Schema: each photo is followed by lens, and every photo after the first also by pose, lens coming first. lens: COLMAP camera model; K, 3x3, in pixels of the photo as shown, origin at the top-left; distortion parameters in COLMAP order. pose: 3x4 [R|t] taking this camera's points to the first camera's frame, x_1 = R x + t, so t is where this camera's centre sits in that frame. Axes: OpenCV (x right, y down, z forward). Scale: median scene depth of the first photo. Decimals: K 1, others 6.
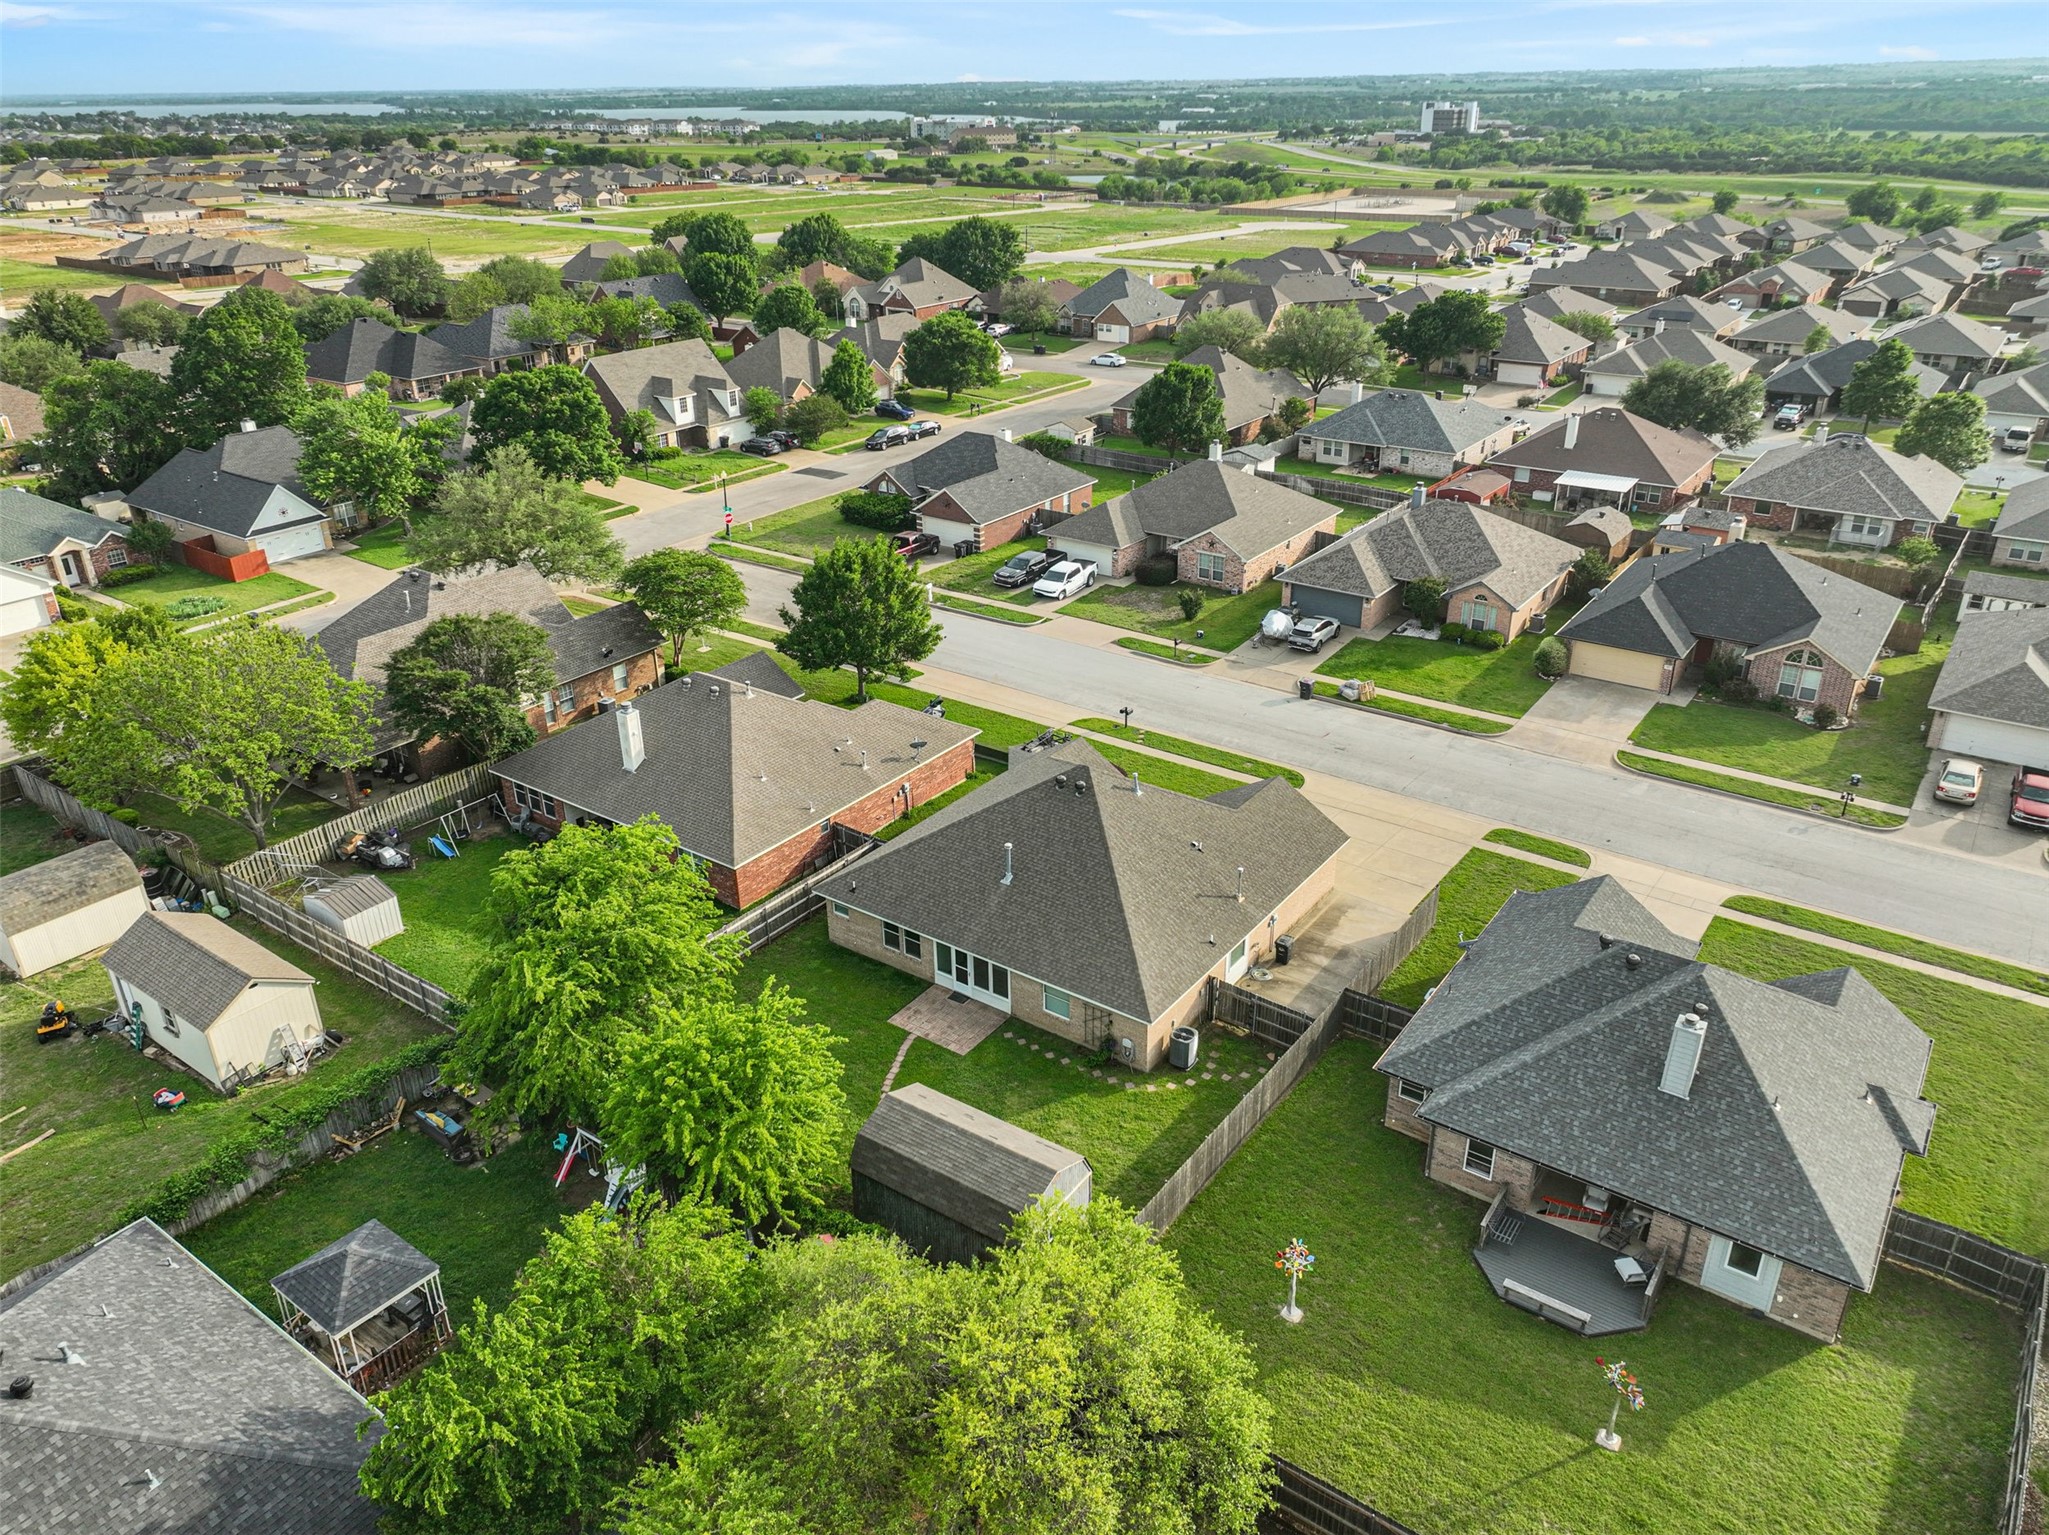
lens RADIAL K [[1440.1, 0, 1026.9], [0, 1440.1, 770.8], [0, 0, 1]] dist [0.020731, 0.008663]
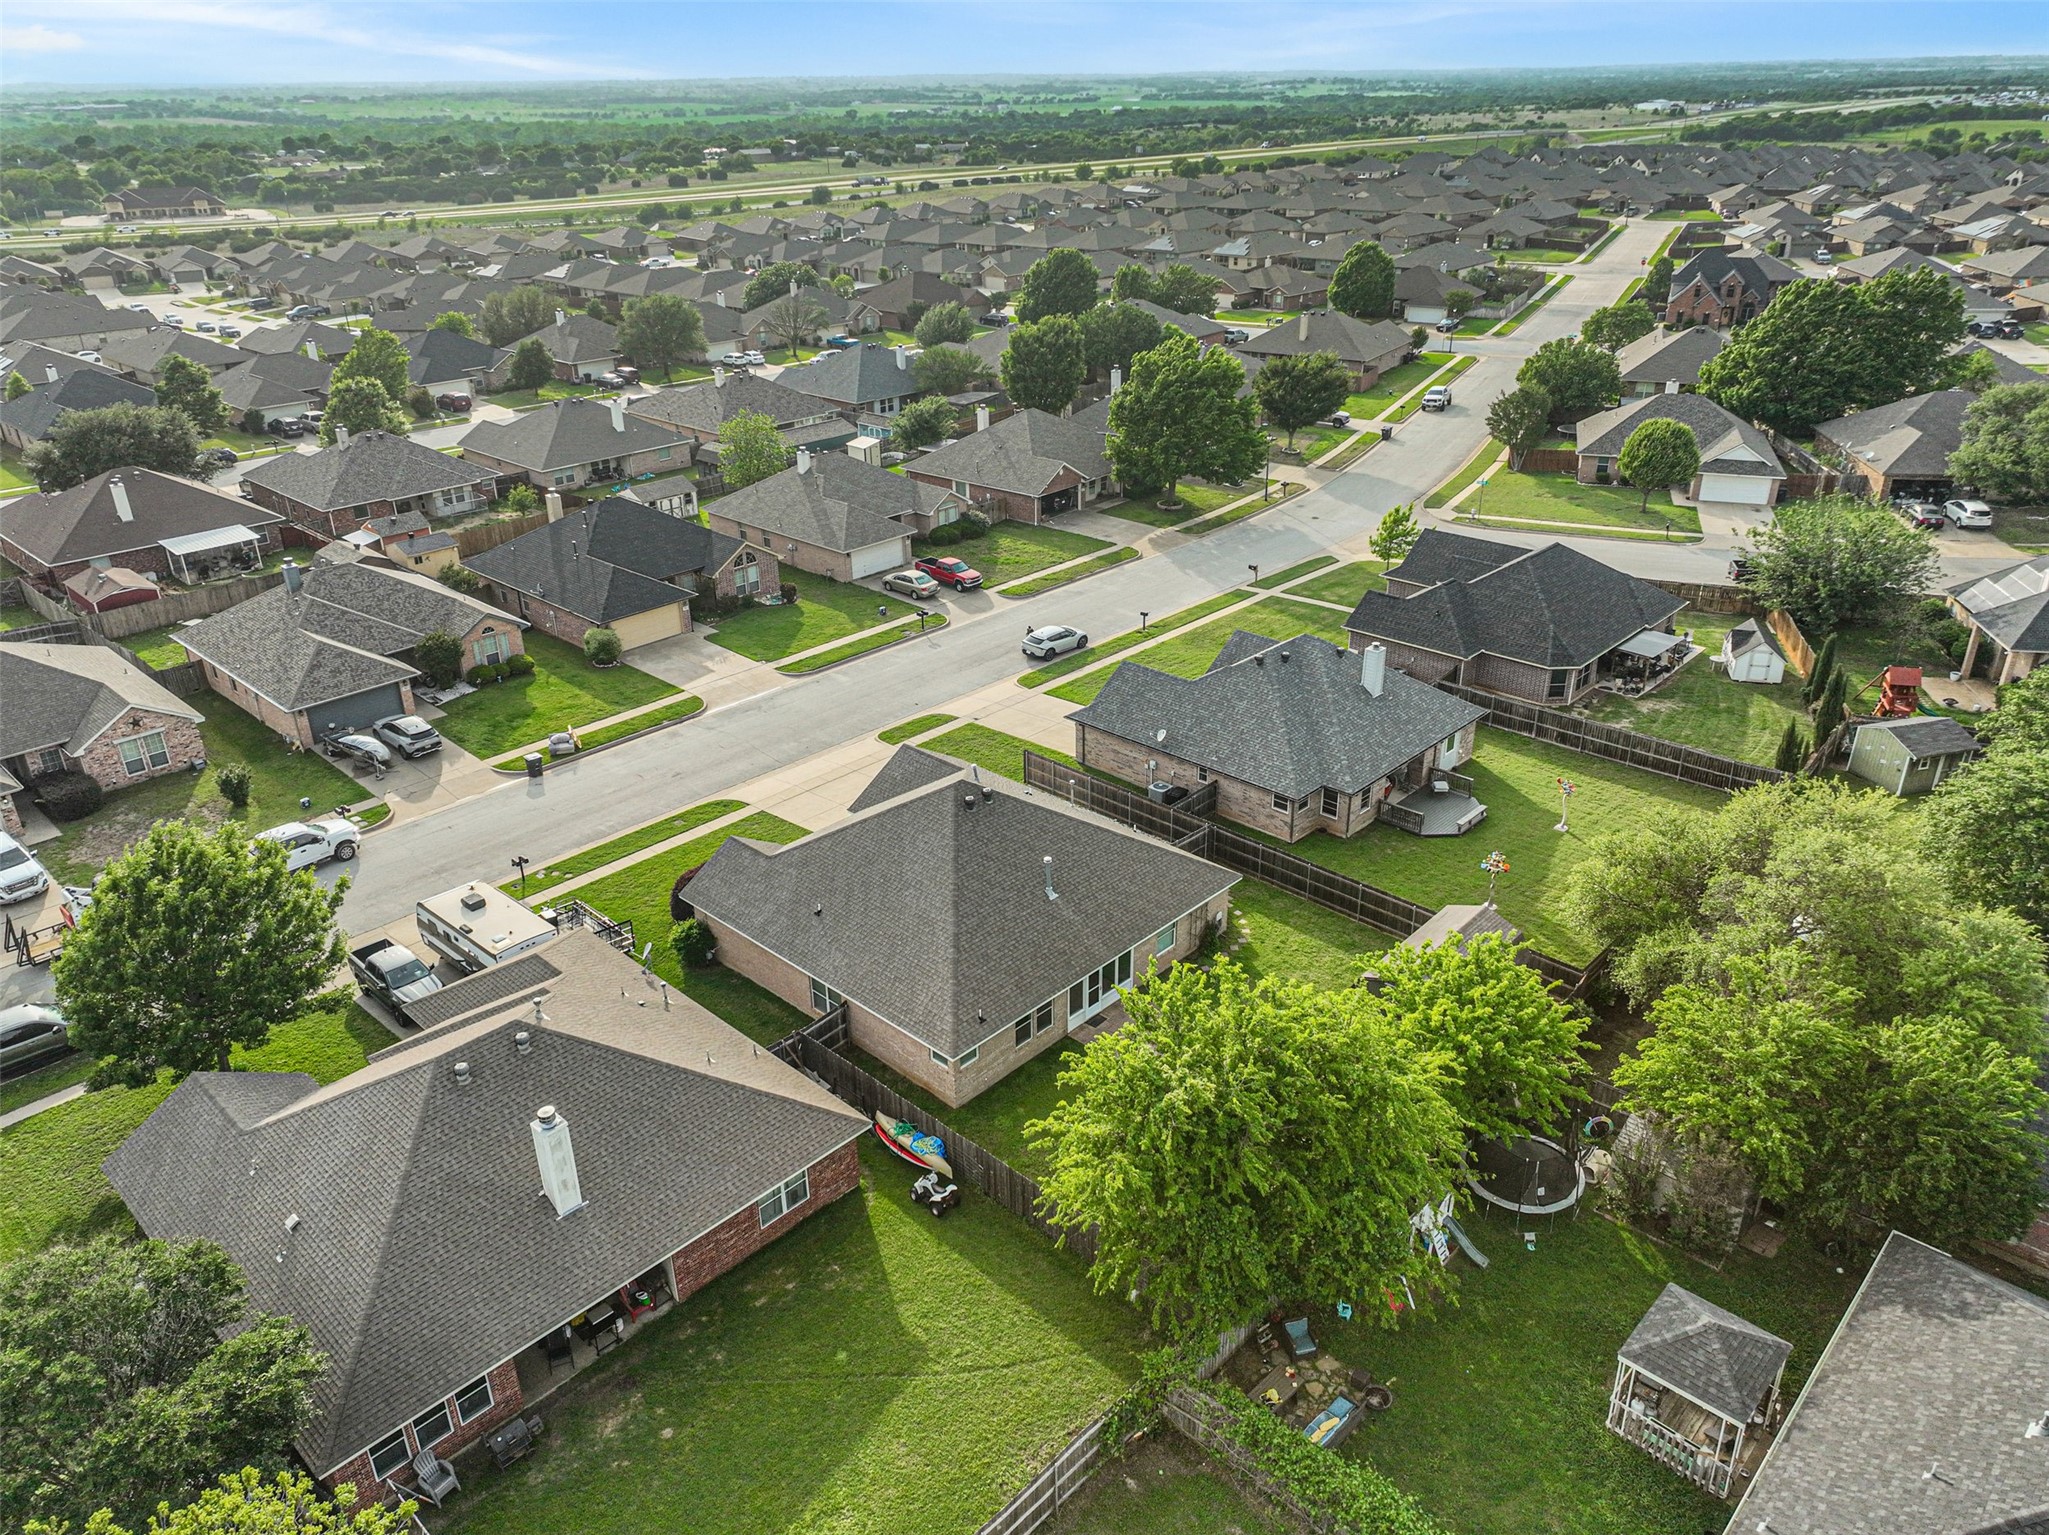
lens RADIAL K [[1440.1, 0, 1026.9], [0, 1440.1, 770.8], [0, 0, 1]] dist [0.020731, 0.008663]
pose [[0.136365, -0.422029, 0.896268, -0.587288], [0.444376, 0.834650, 0.325405, -0.217831], [-0.885401, 0.353907, 0.301357, 0.488005]]
